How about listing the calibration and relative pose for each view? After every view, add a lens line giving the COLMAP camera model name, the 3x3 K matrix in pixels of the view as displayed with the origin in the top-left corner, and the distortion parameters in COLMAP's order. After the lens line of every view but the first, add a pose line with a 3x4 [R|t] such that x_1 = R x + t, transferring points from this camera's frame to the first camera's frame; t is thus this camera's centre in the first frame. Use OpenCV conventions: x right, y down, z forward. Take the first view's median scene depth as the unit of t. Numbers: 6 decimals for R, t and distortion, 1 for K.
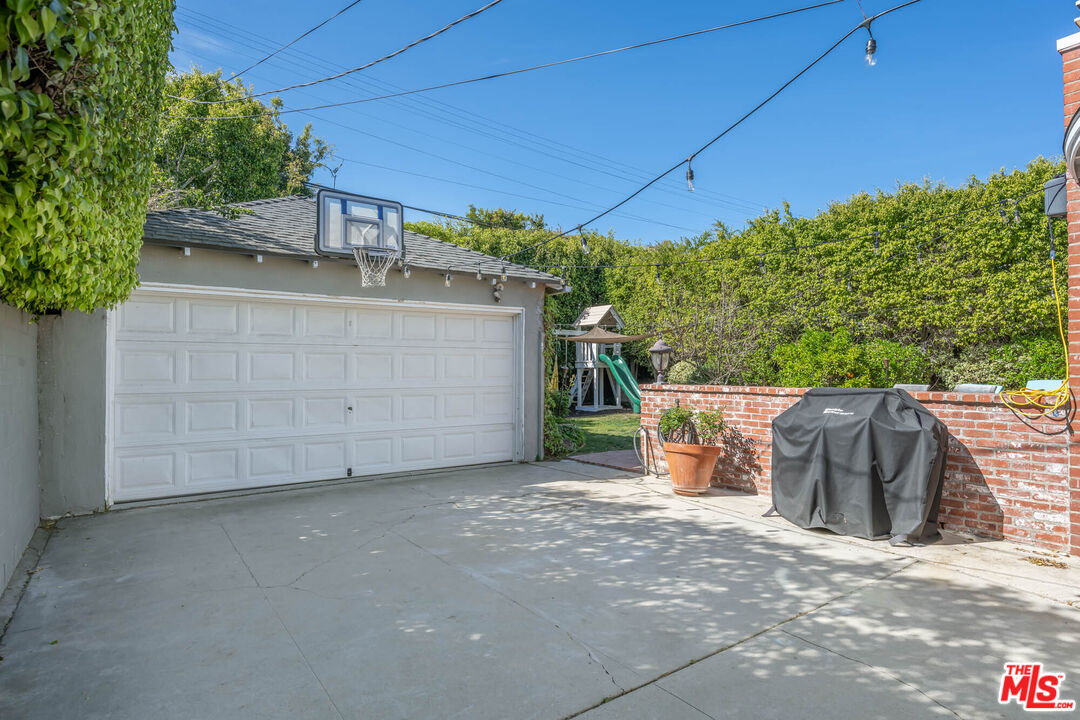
lens RADIAL K [[599.9, 0, 540.0], [0, 599.9, 360.0], [0, 0, 1]] dist [-0.001773, -0.002066]
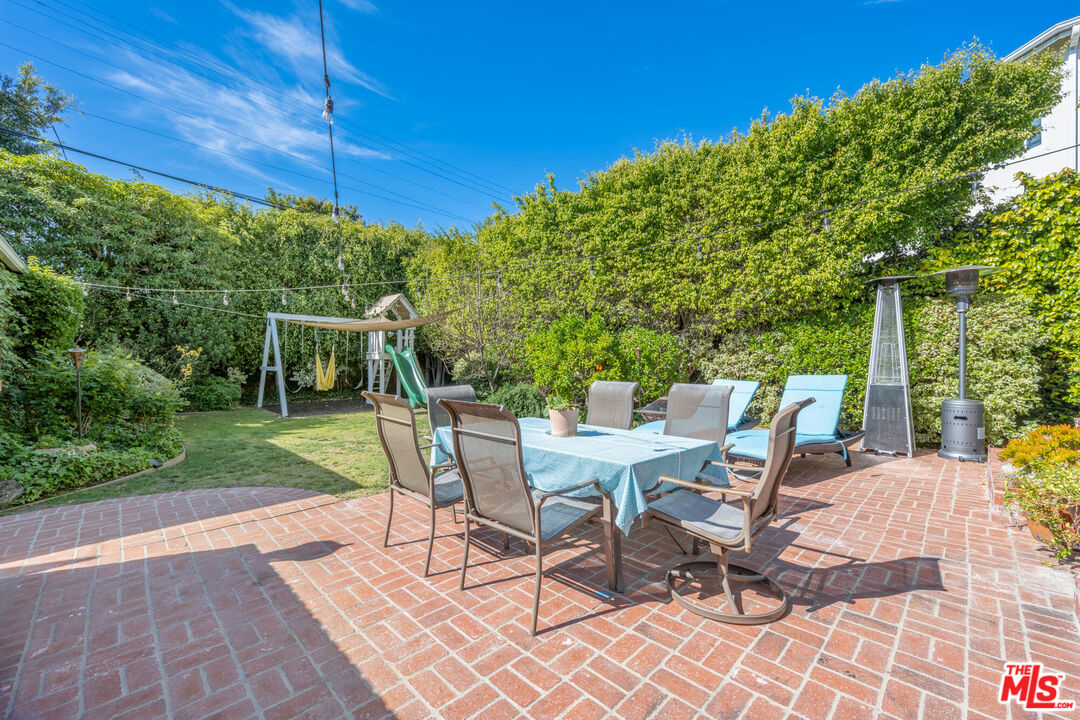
lens RADIAL K [[440.3, 0, 540.0], [0, 440.3, 360.0], [0, 0, 1]] dist [-0.000224, -0.000023]
pose [[0.986642, 0.010138, 0.162587, 0.350890], [-0.010910, 0.999933, 0.003855, 0.013479], [-0.162537, -0.005578, 0.986687, 0.425695]]
